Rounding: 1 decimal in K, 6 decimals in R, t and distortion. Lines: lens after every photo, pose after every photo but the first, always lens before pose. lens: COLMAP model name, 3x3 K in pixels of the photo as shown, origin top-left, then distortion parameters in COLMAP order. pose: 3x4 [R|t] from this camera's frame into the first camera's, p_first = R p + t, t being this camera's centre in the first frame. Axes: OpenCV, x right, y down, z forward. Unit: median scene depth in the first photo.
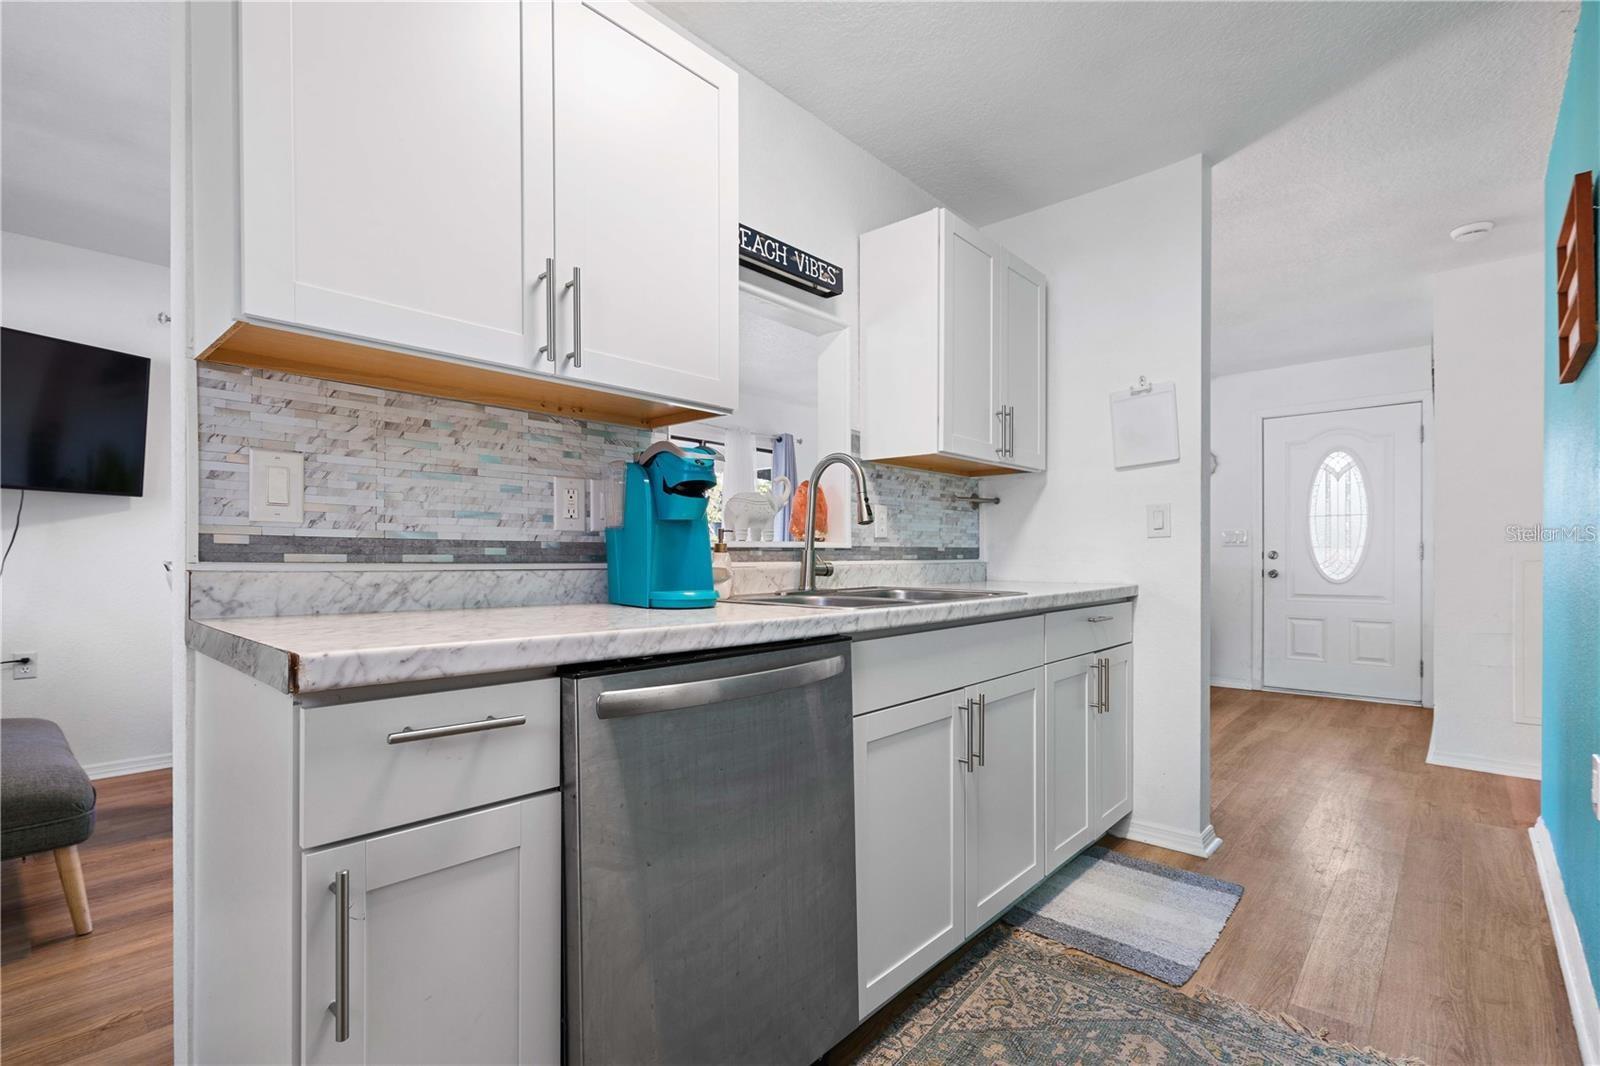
lens RADIAL K [[719.3, 0, 824.3], [0, 719.3, 563.1], [0, 0, 1]] dist [0.002819, -0.002342]
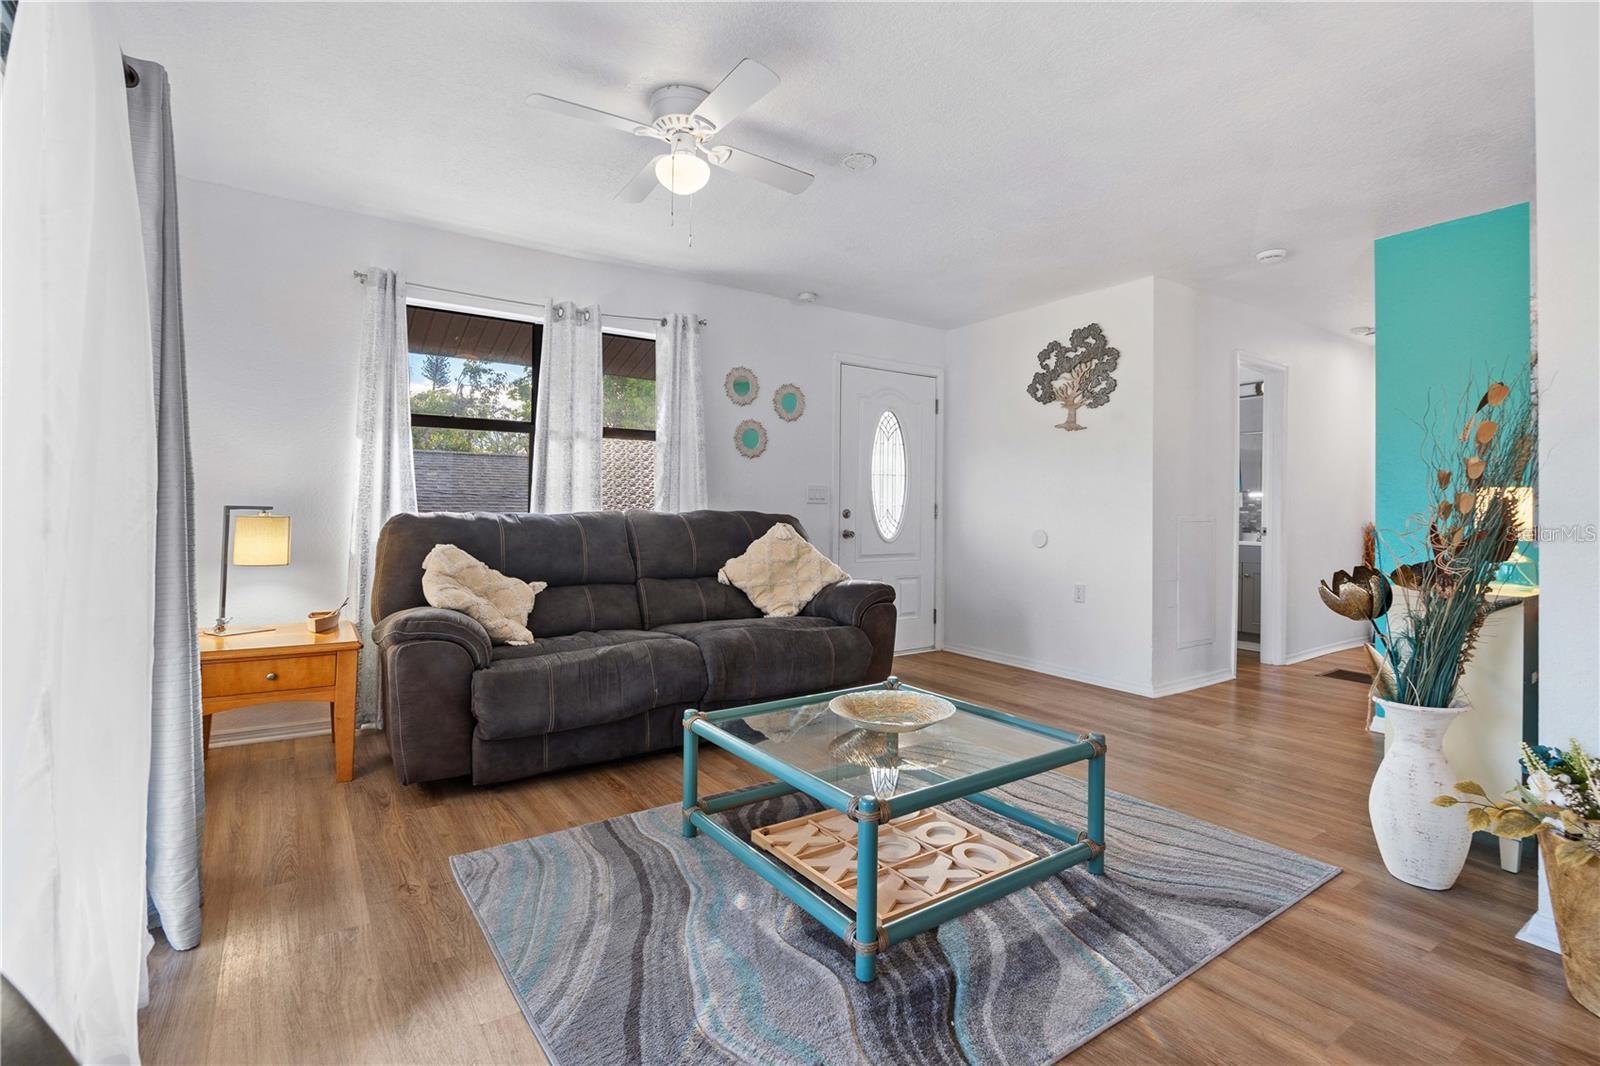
lens RADIAL K [[719.3, 0, 784.7], [0, 719.3, 491.6], [0, 0, 1]] dist [0.002819, -0.002342]
pose [[0.273570, 0.028619, 0.961426, -0.307343], [0.000554, 0.999552, -0.029912, -0.012831], [-0.961852, 0.008716, 0.273432, 0.877086]]
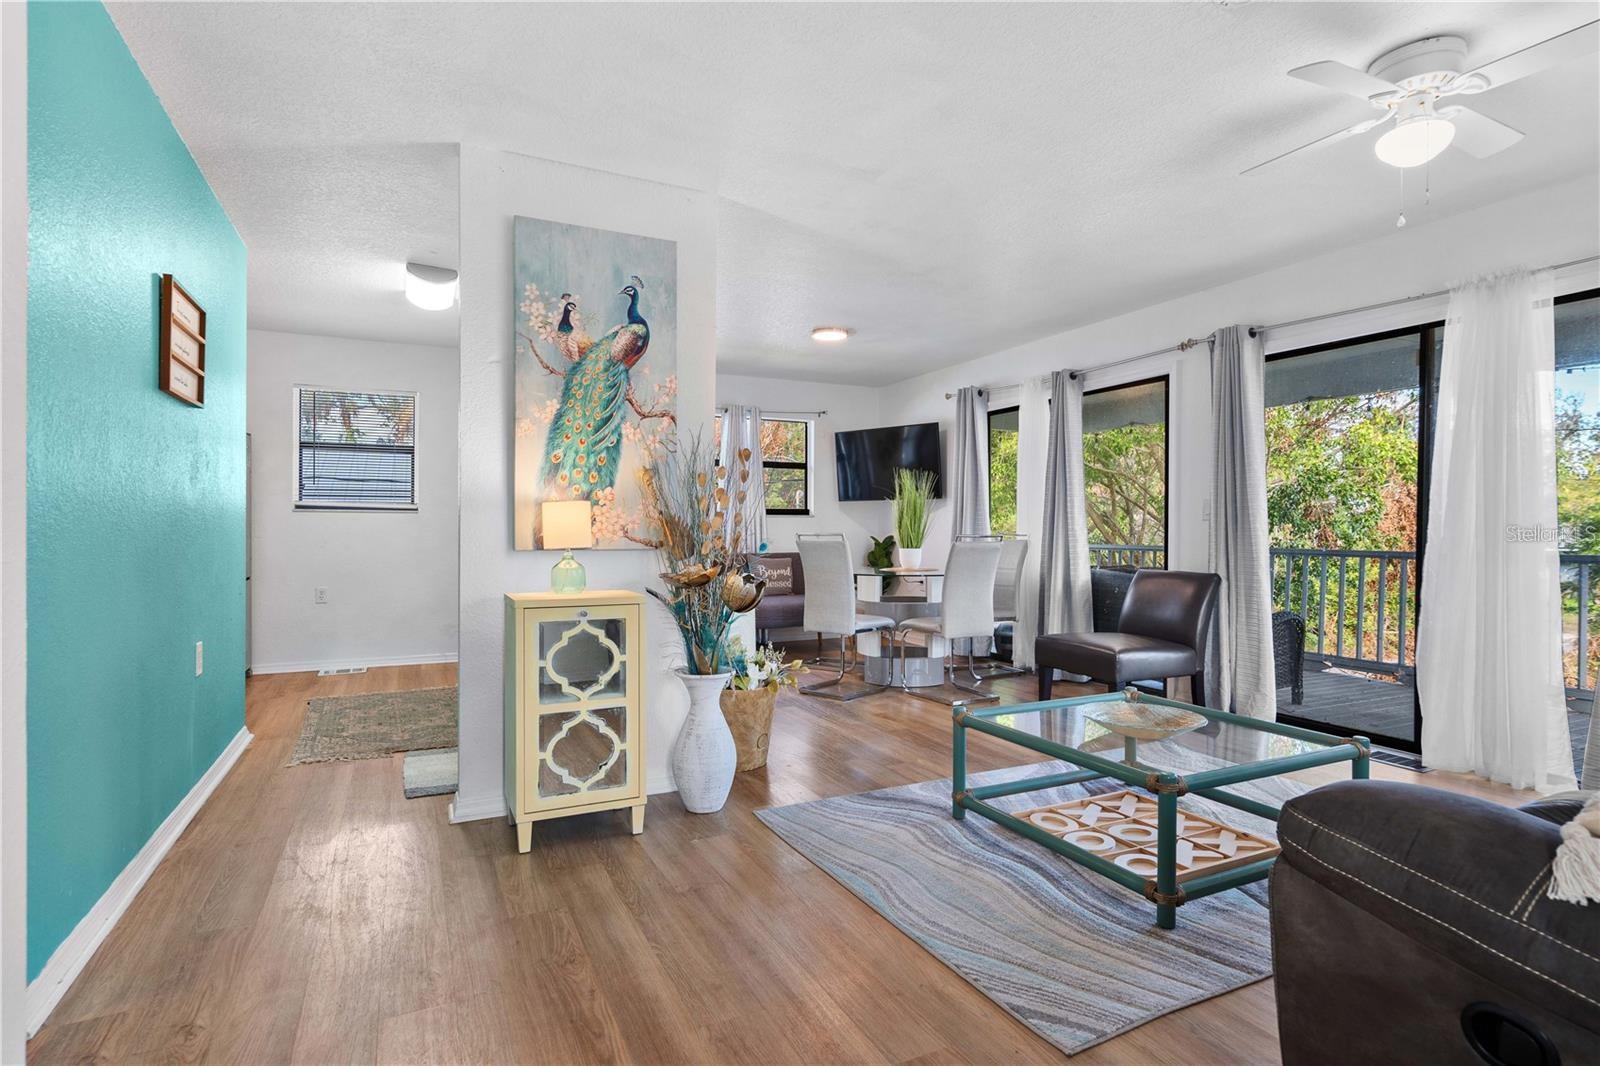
lens RADIAL K [[830.6, 0, 797.5], [0, 830.6, 536.2], [0, 0, 1]] dist [-0.000496, 0.003087]
pose [[-0.397822, 0.007325, -0.917433, 0.703646], [-0.013449, 0.999814, 0.013815, -0.014333], [0.917364, 0.017835, -0.397649, 0.943788]]
